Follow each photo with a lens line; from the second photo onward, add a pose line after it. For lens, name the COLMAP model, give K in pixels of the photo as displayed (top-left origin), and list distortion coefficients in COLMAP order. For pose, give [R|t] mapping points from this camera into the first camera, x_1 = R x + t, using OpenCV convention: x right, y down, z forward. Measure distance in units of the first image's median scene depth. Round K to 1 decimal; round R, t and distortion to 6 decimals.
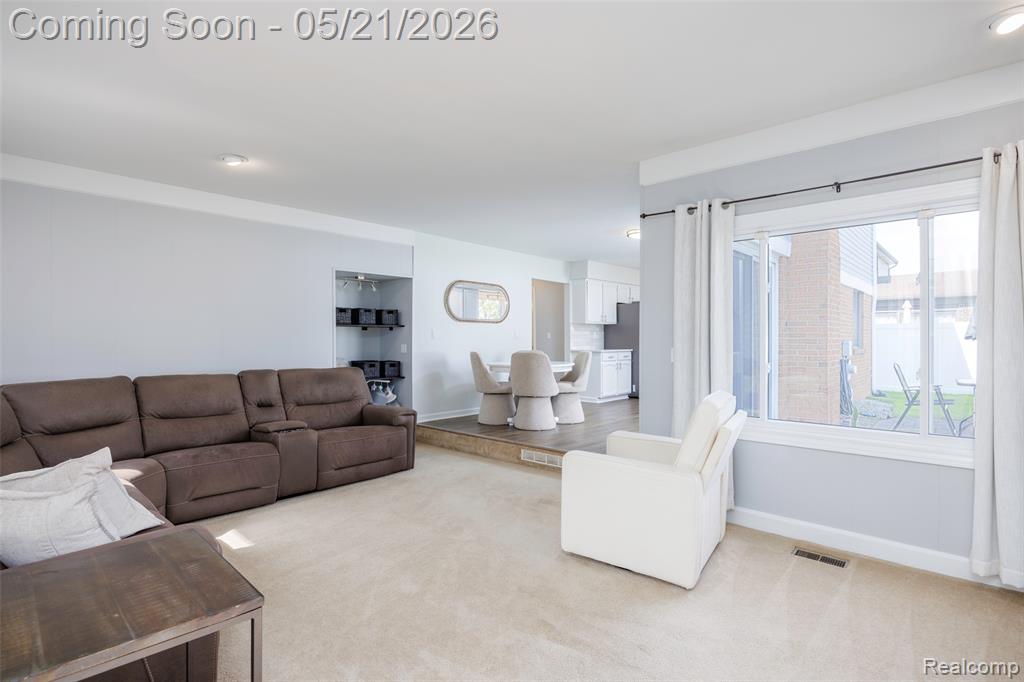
lens RADIAL K [[498.1, 0, 512.2], [0, 498.1, 338.1], [0, 0, 1]] dist [-0.009787, 0.000455]
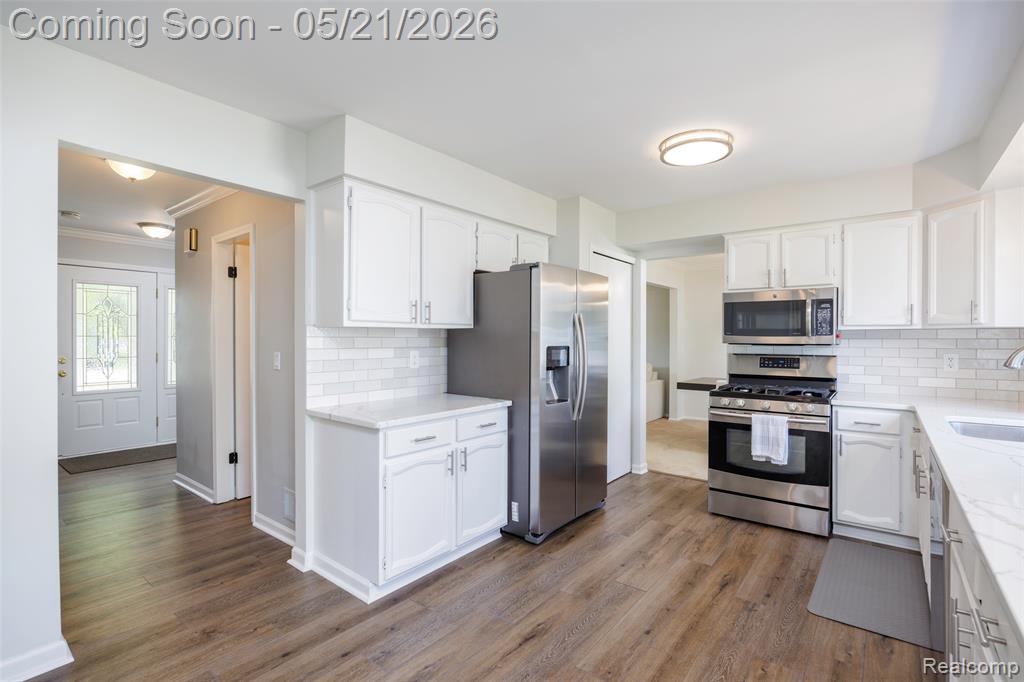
lens RADIAL K [[501.1, 0, 512.8], [0, 501.1, 343.8], [0, 0, 1]] dist [0.022988, 0.000241]
pose [[0.994401, 0.003760, 0.105602, 0.202966], [-0.003725, 0.999993, -0.000532, -0.017268], [-0.105603, 0.000136, 0.994408, 0.641461]]
